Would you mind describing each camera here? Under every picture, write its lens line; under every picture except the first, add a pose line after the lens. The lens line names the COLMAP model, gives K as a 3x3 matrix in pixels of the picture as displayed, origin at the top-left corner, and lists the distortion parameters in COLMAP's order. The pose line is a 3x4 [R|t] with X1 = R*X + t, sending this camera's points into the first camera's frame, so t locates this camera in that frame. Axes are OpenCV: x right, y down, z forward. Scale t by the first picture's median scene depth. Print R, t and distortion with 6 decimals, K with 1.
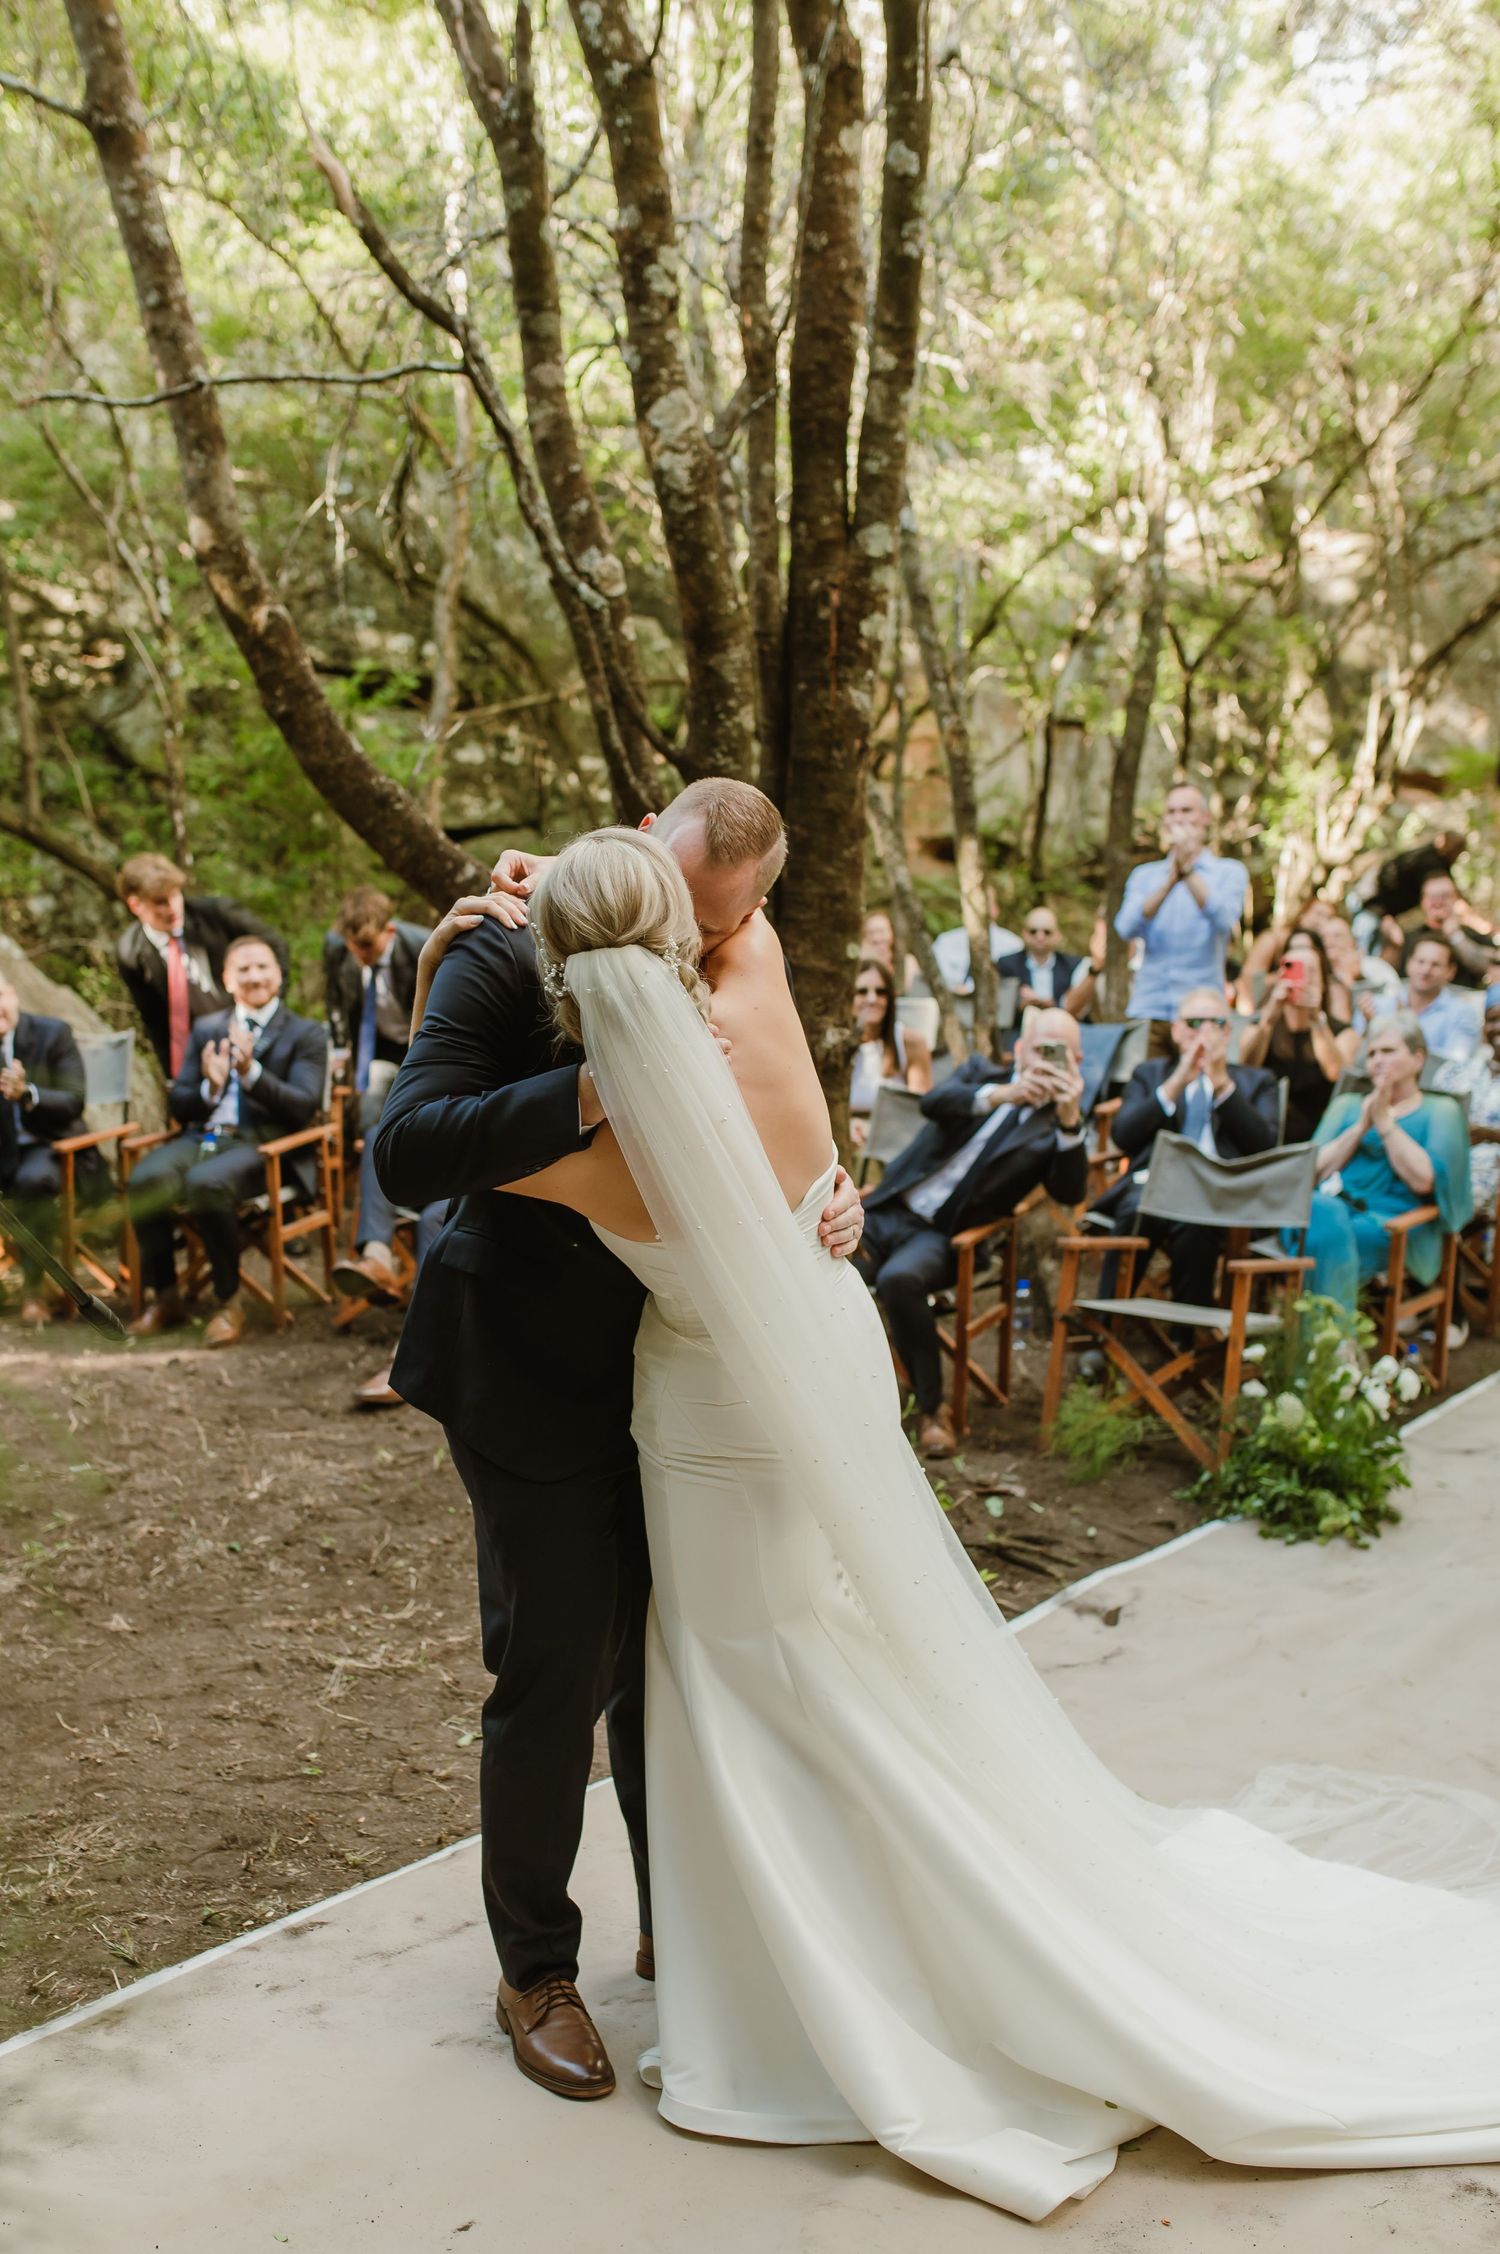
lens RADIAL K [[2342.9, 0, 659.7], [0, 2342.9, 1189.6], [0, 0, 1]] dist [-0.012246, 0.010623]
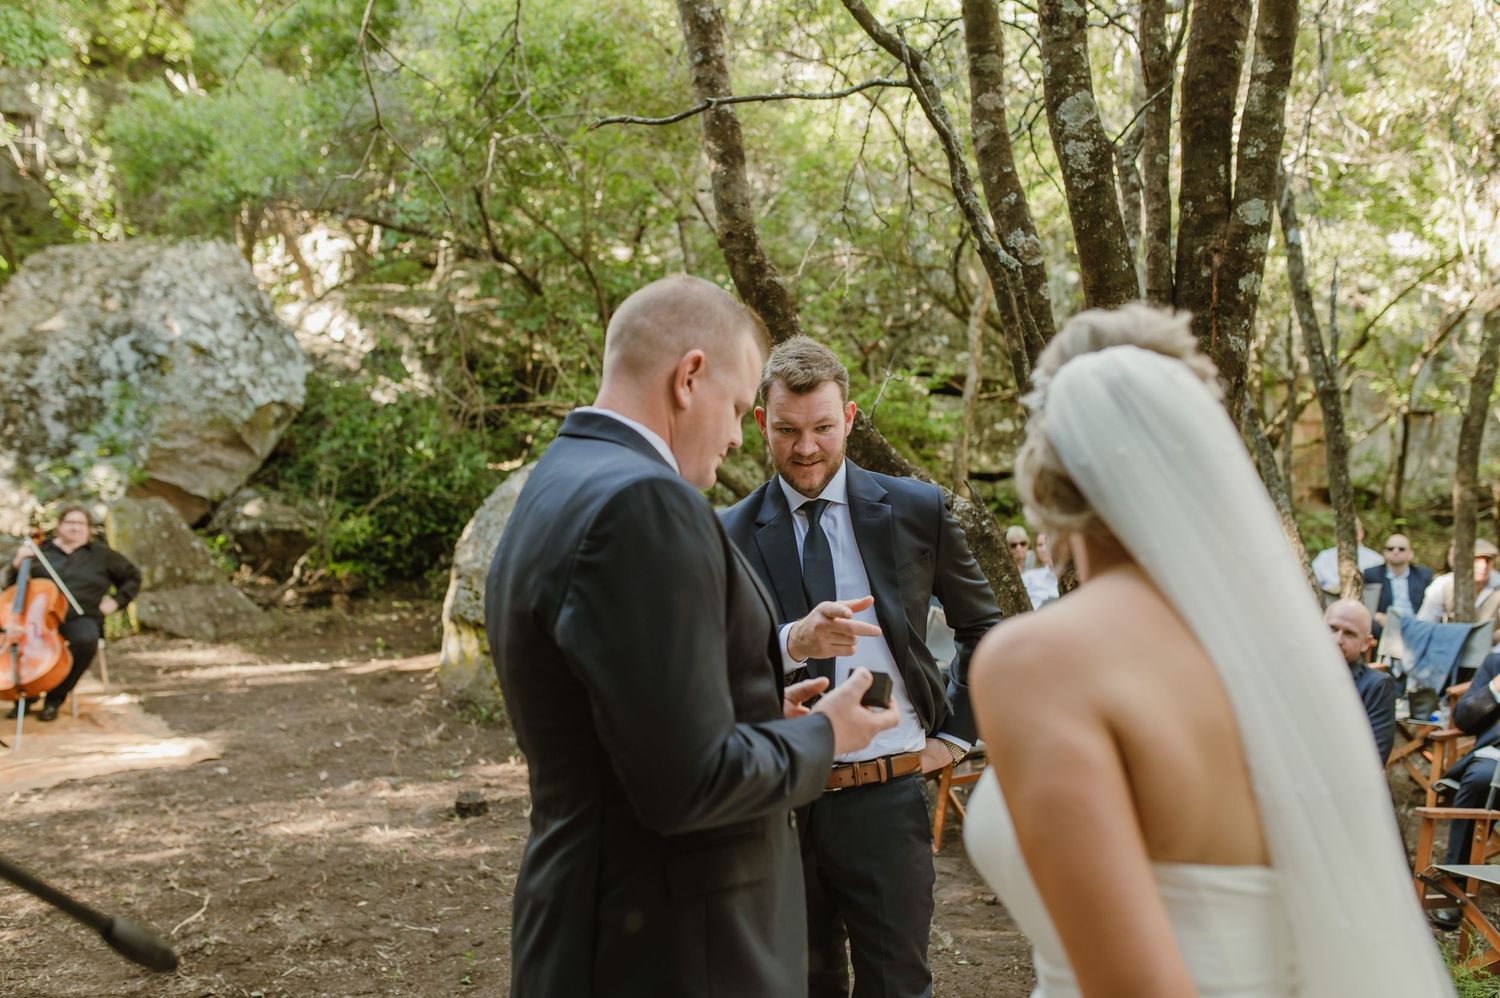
lens RADIAL K [[1405.4, 0, 740.3], [0, 1405.4, 504.1], [0, 0, 1]] dist [0.008672, 0.019841]
pose [[0.961276, 0.031669, -0.273760, 0.041496], [-0.067826, 0.990007, -0.123638, -0.021998], [0.267109, 0.137418, 0.953818, 0.259332]]
